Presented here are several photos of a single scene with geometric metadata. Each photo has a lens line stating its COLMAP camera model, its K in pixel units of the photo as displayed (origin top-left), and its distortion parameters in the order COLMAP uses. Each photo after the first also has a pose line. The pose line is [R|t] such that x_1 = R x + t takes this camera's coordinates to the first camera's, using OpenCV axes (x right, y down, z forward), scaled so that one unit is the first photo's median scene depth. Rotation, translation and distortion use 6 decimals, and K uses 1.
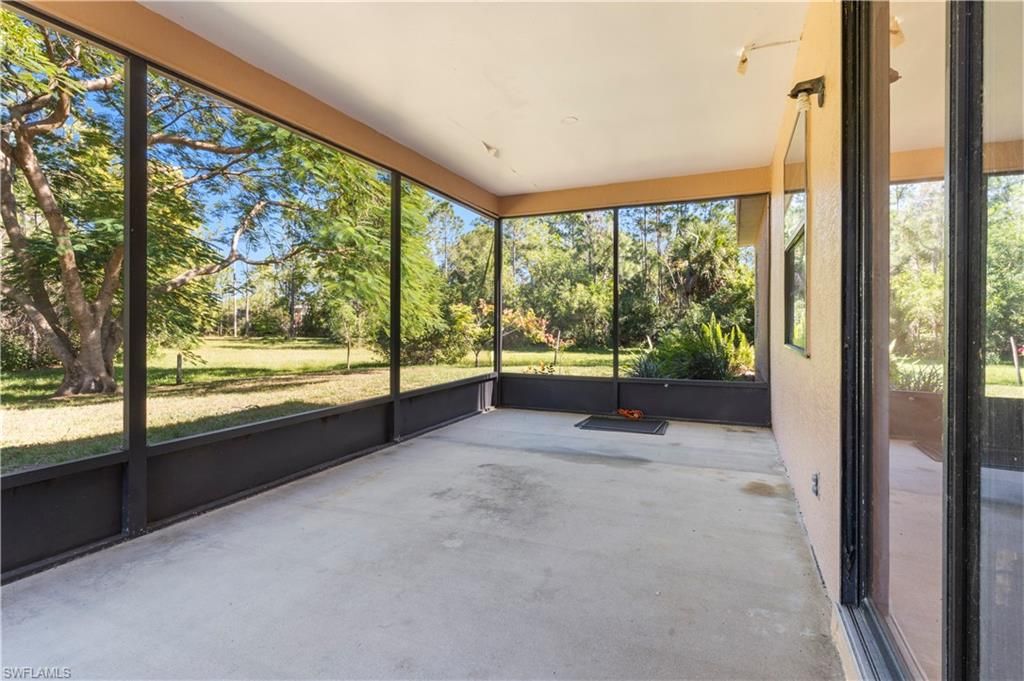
lens RADIAL K [[500.8, 0, 515.2], [0, 500.8, 320.2], [0, 0, 1]] dist [-0.000110, -0.000457]
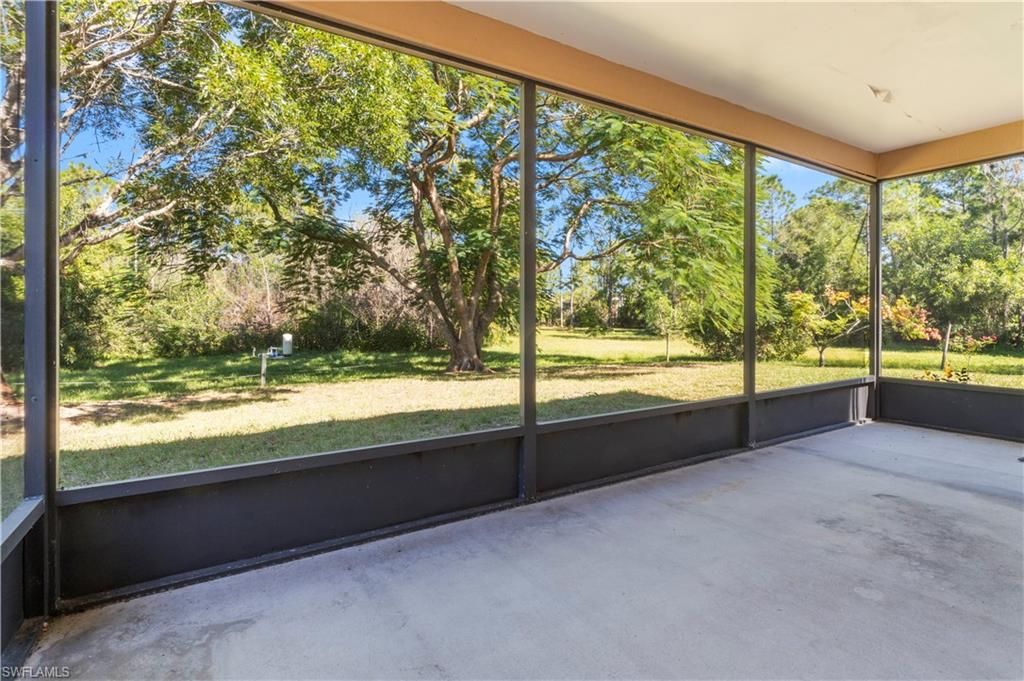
lens RADIAL K [[513.6, 0, 516.0], [0, 513.6, 311.4], [0, 0, 1]] dist [0.000282, -0.000497]
pose [[0.828506, -0.005648, -0.559952, -0.028791], [0.005642, 0.999983, -0.001738, 0.000010], [0.559952, -0.001720, 0.828524, 0.004474]]
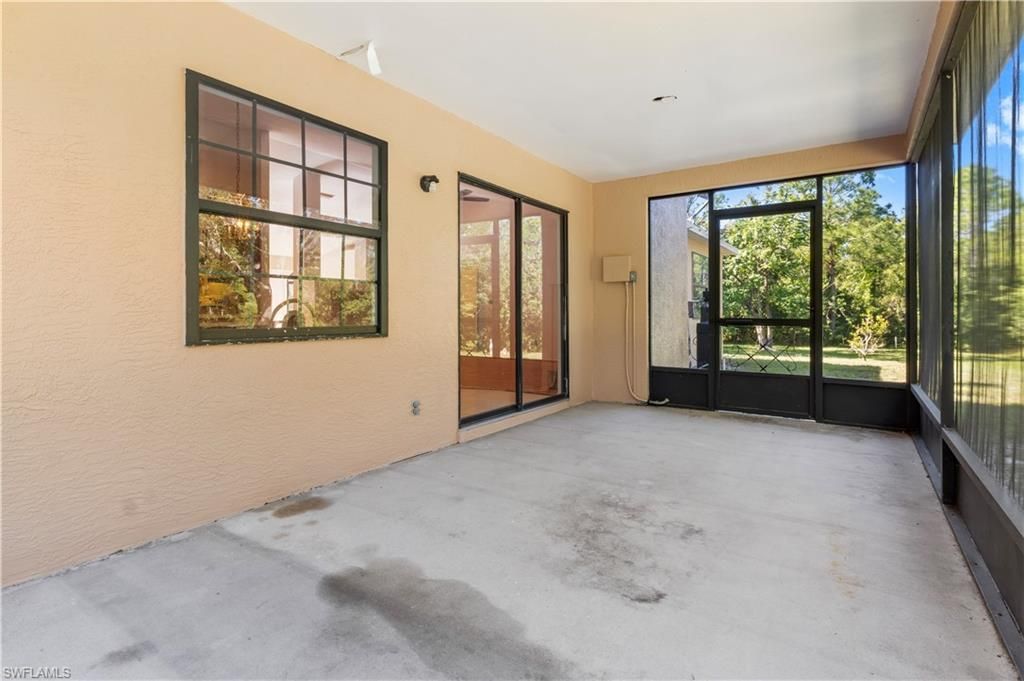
lens RADIAL K [[500.8, 0, 515.2], [0, 500.8, 320.2], [0, 0, 1]] dist [-0.000110, -0.000457]
pose [[-0.984188, -0.005332, 0.177047, -0.004377], [-0.003888, 0.999956, 0.008505, 0.003701], [-0.177084, 0.007682, -0.984166, 0.513444]]
